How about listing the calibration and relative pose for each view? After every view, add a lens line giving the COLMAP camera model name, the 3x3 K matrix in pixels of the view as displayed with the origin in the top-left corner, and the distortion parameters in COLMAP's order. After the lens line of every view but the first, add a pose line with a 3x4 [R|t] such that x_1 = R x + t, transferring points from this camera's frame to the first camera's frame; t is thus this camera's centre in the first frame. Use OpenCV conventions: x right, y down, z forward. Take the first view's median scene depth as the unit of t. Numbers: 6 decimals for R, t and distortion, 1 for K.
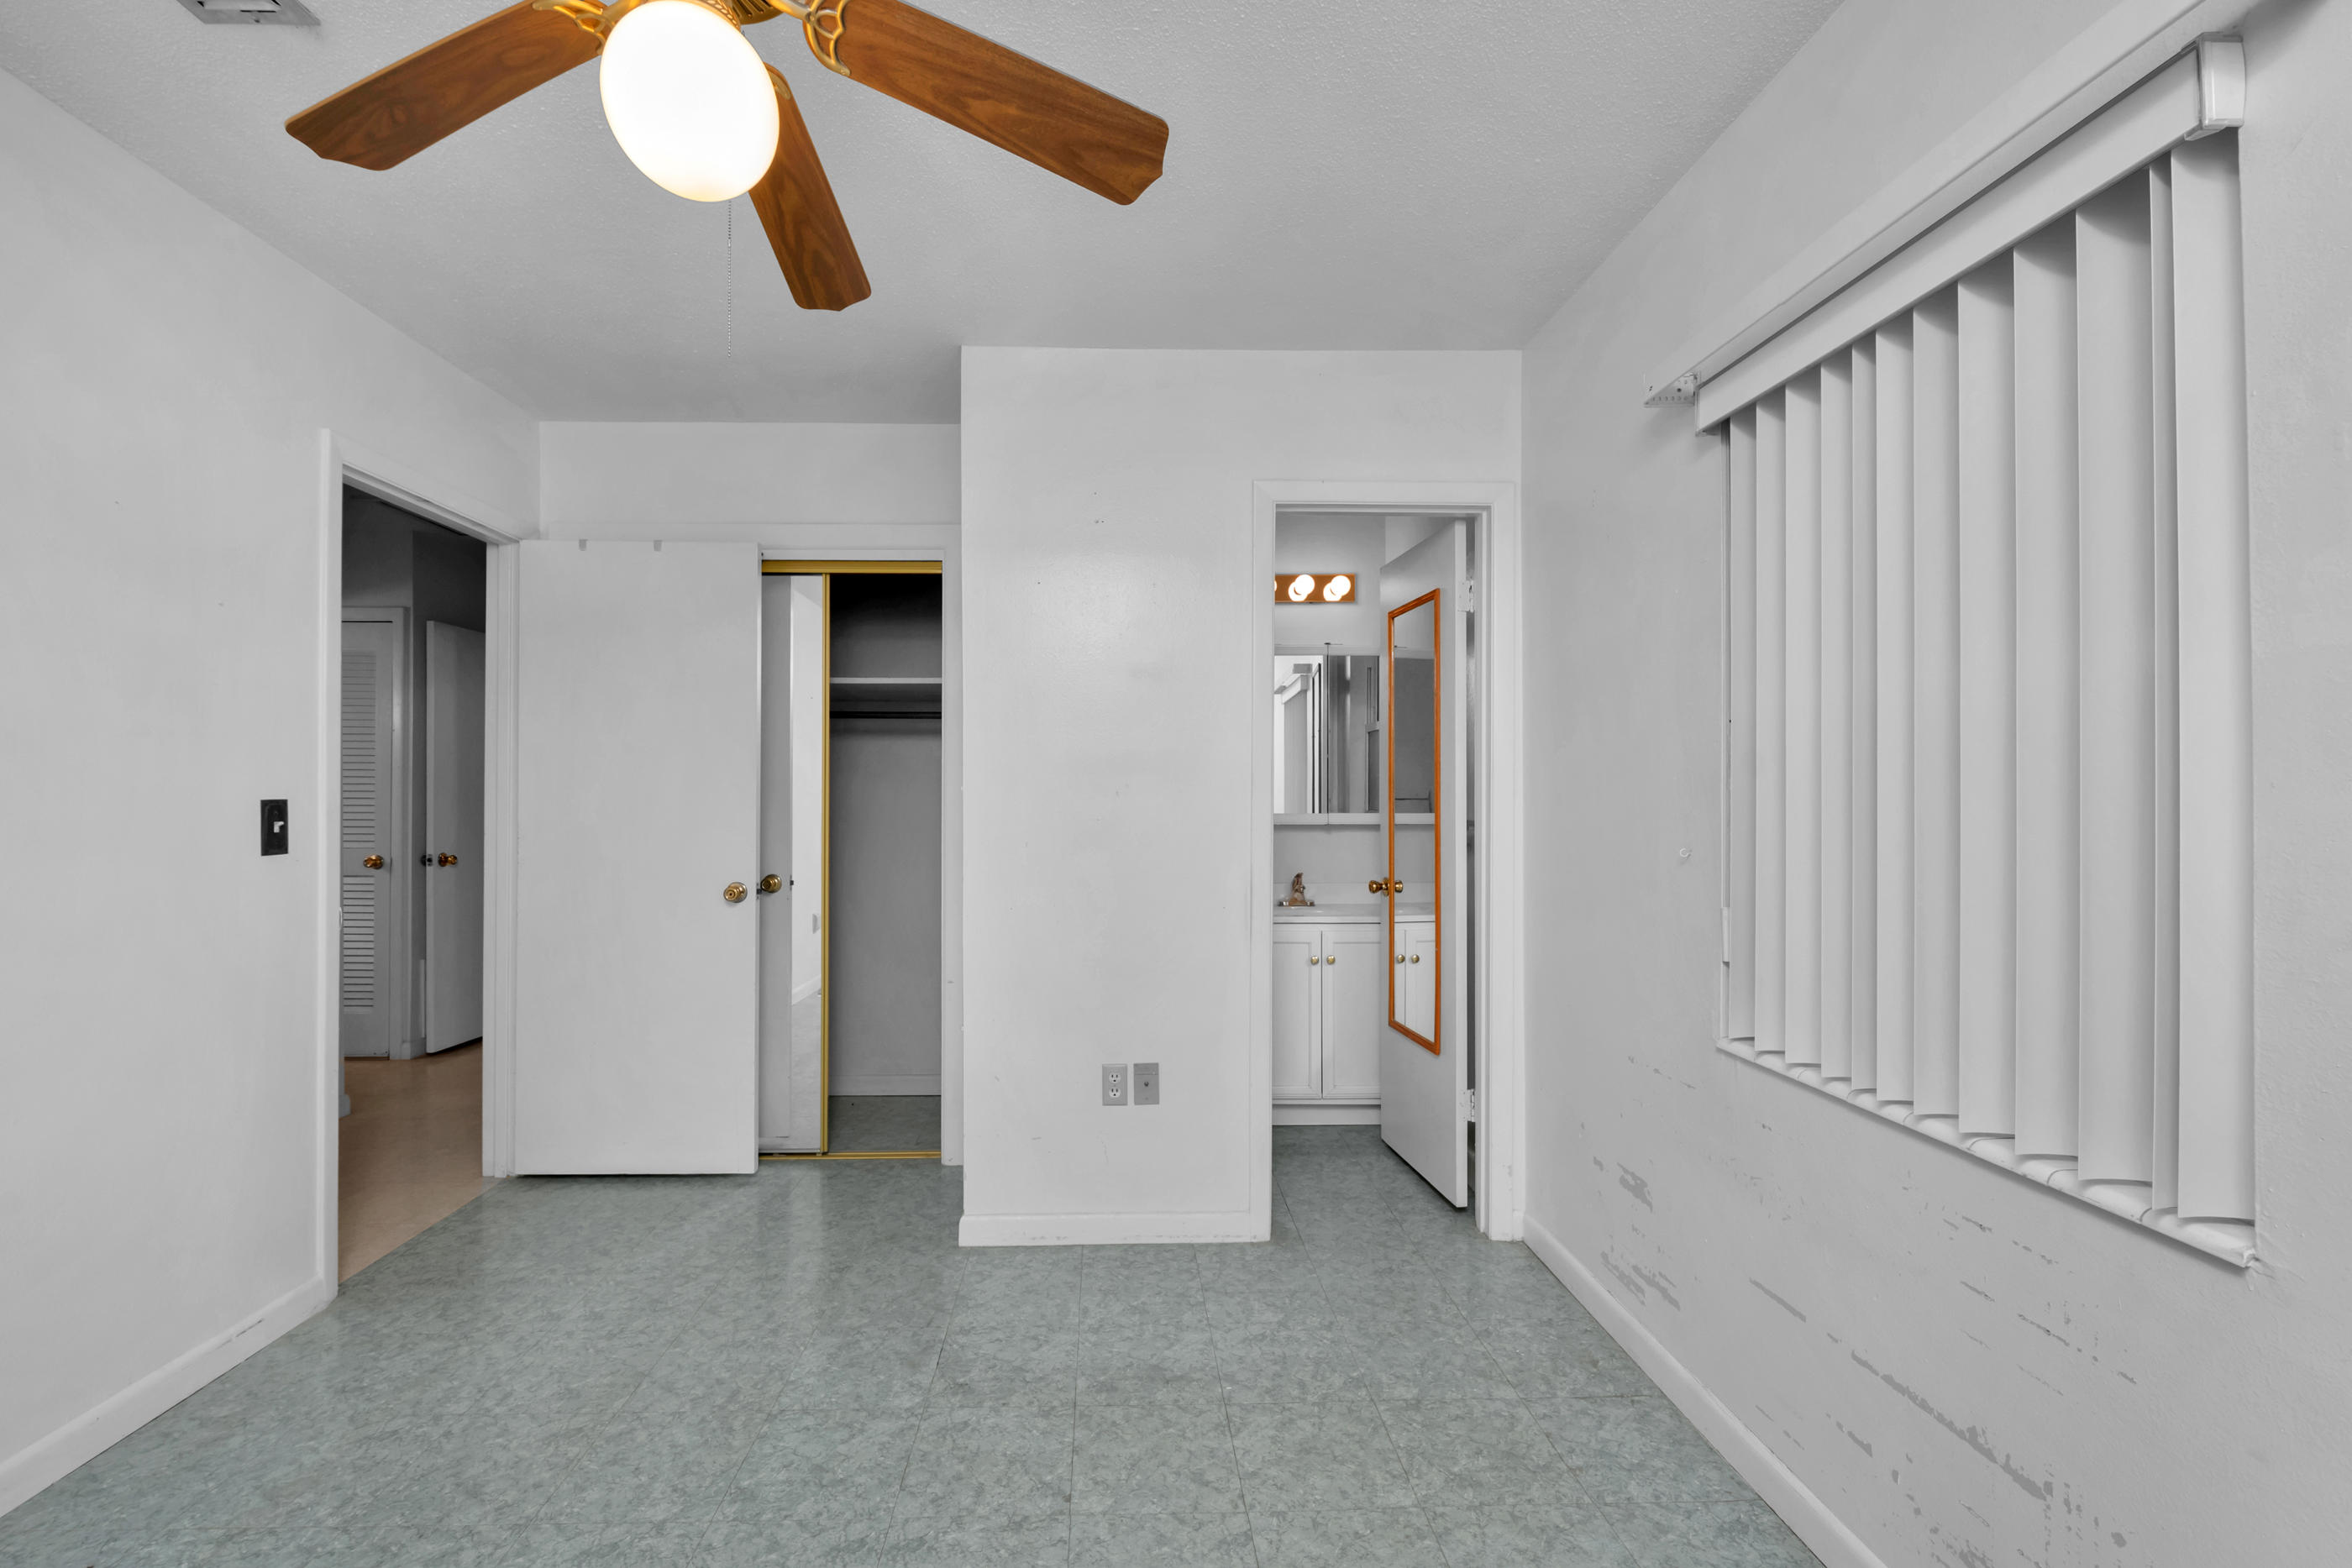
lens RADIAL K [[956.1, 0, 1167.3], [0, 956.1, 784.1], [0, 0, 1]] dist [-0.014264, -0.000895]
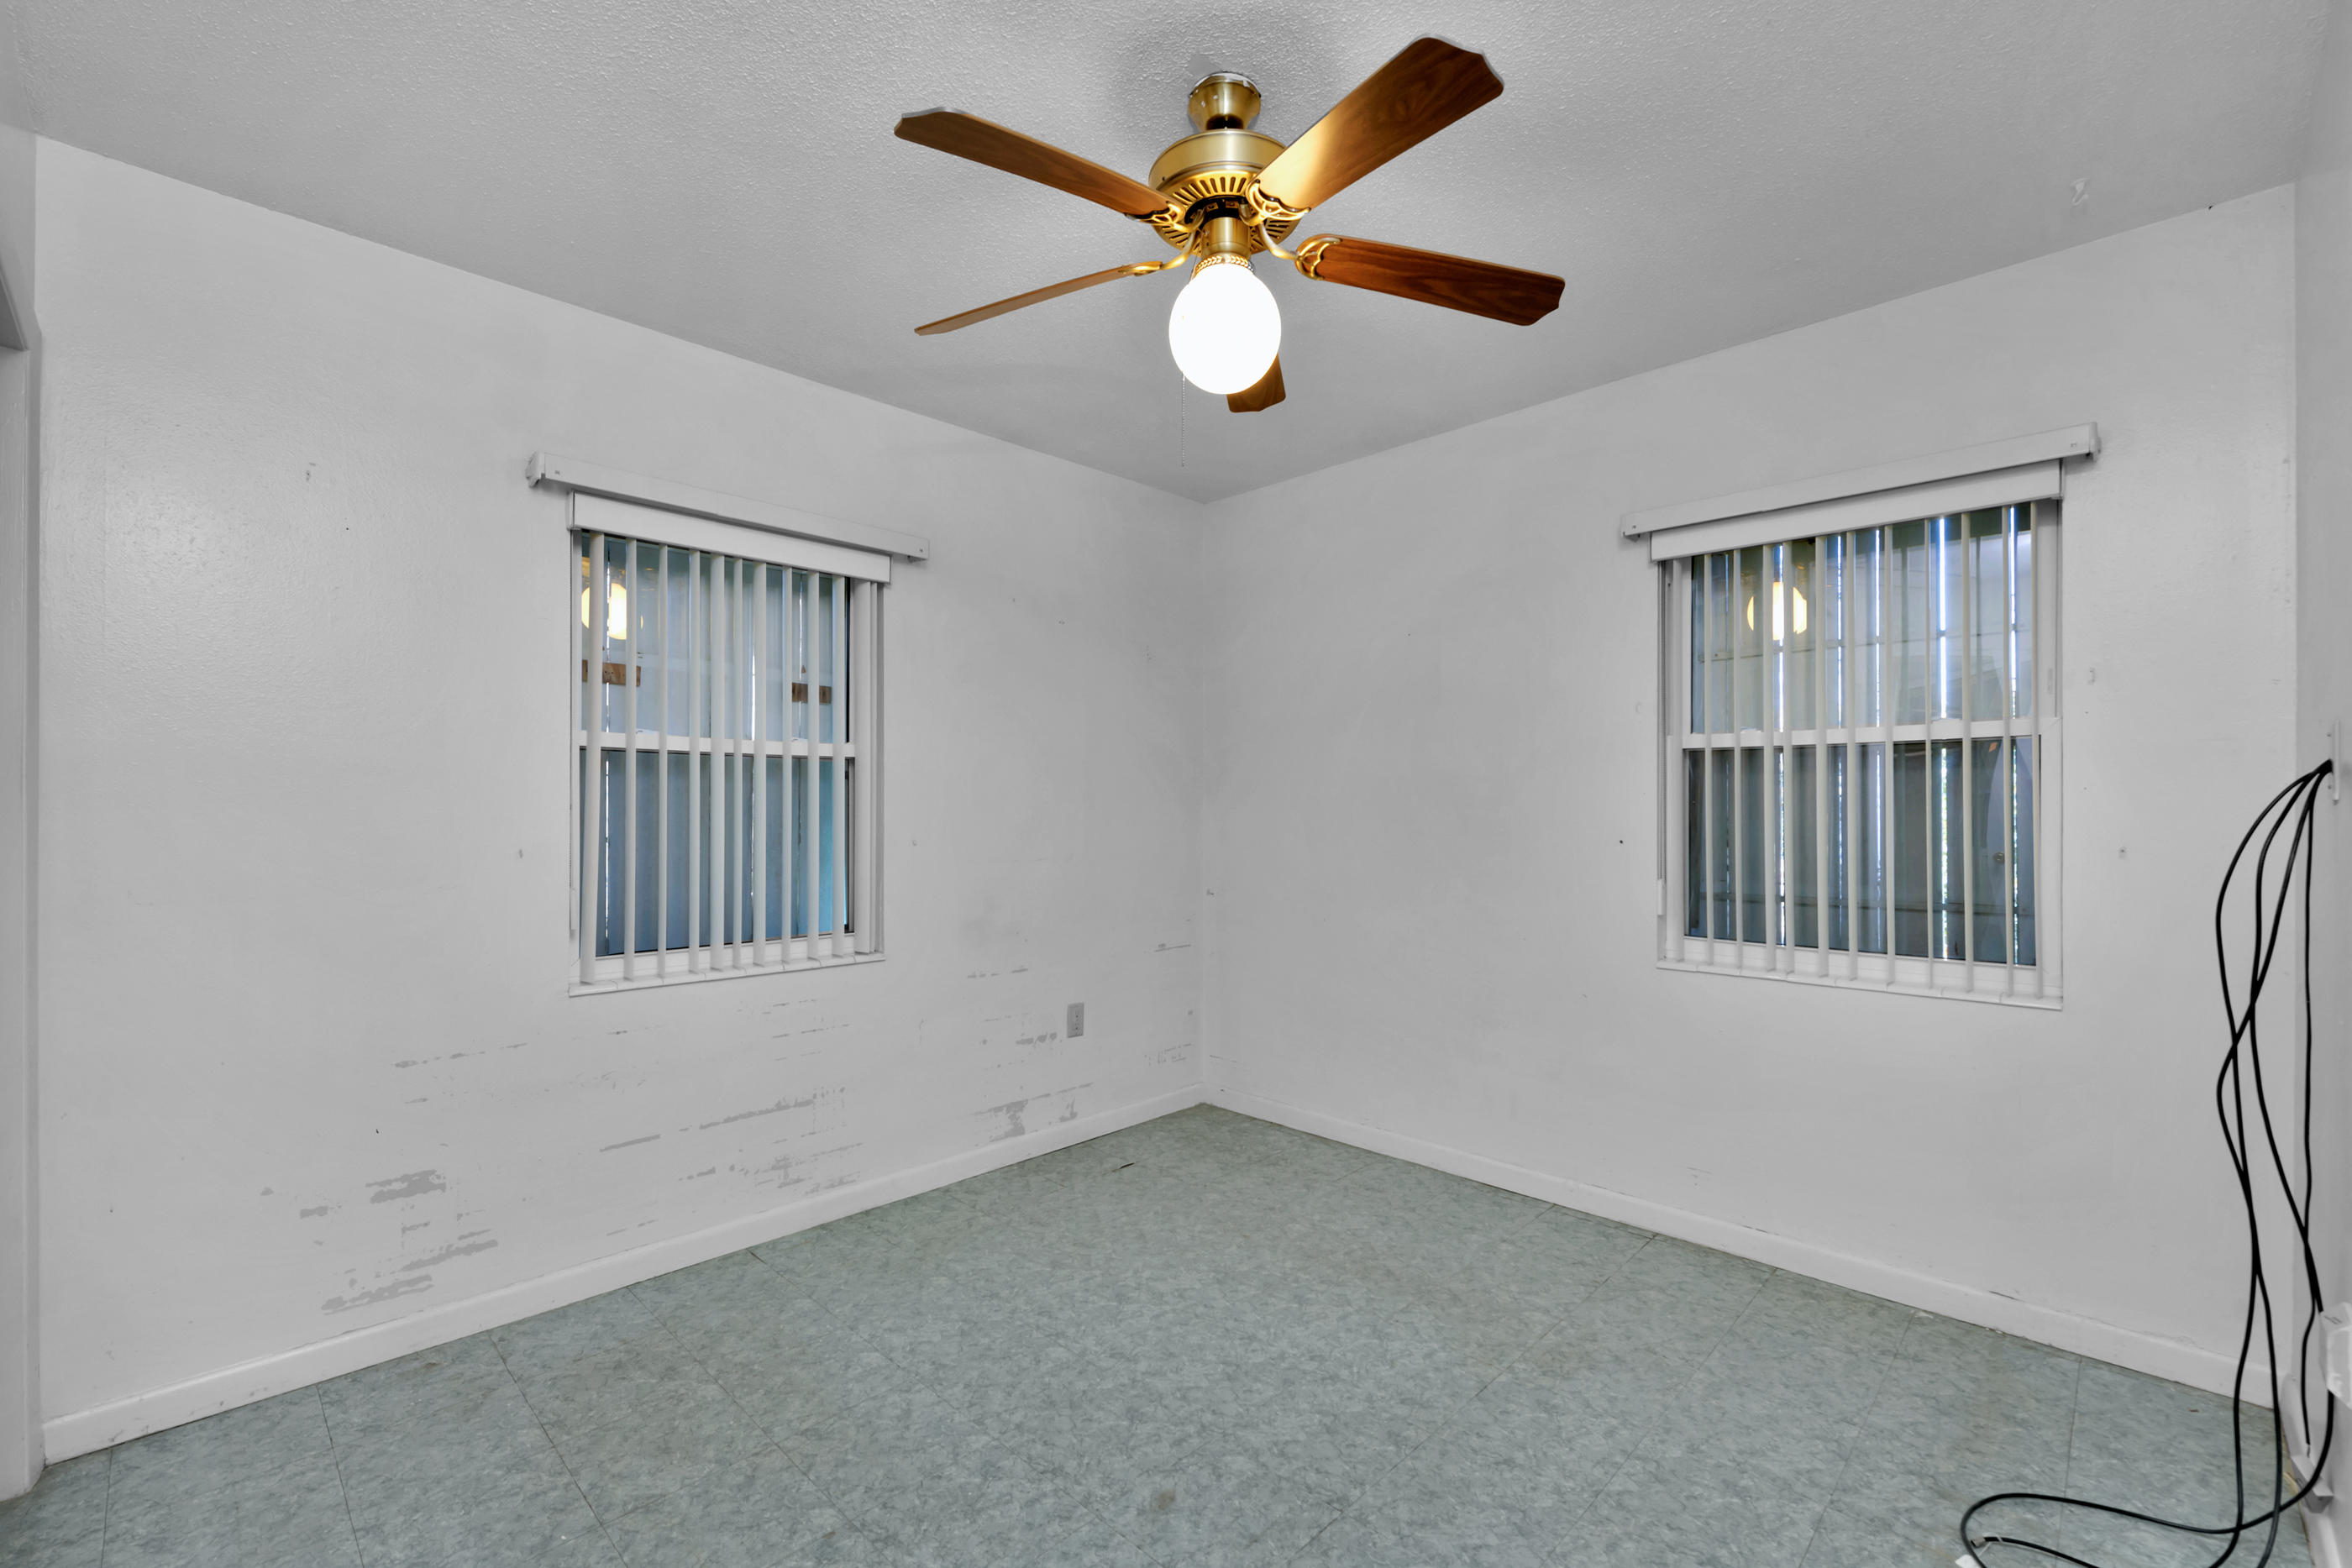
lens RADIAL K [[956.1, 0, 1173.6], [0, 956.1, 802.0], [0, 0, 1]] dist [-0.014264, -0.000895]
pose [[-0.661723, -0.000560, 0.749748, -0.920430], [-0.012362, 0.999872, -0.010164, 0.013550], [-0.749647, -0.015994, -0.661645, 1.208721]]
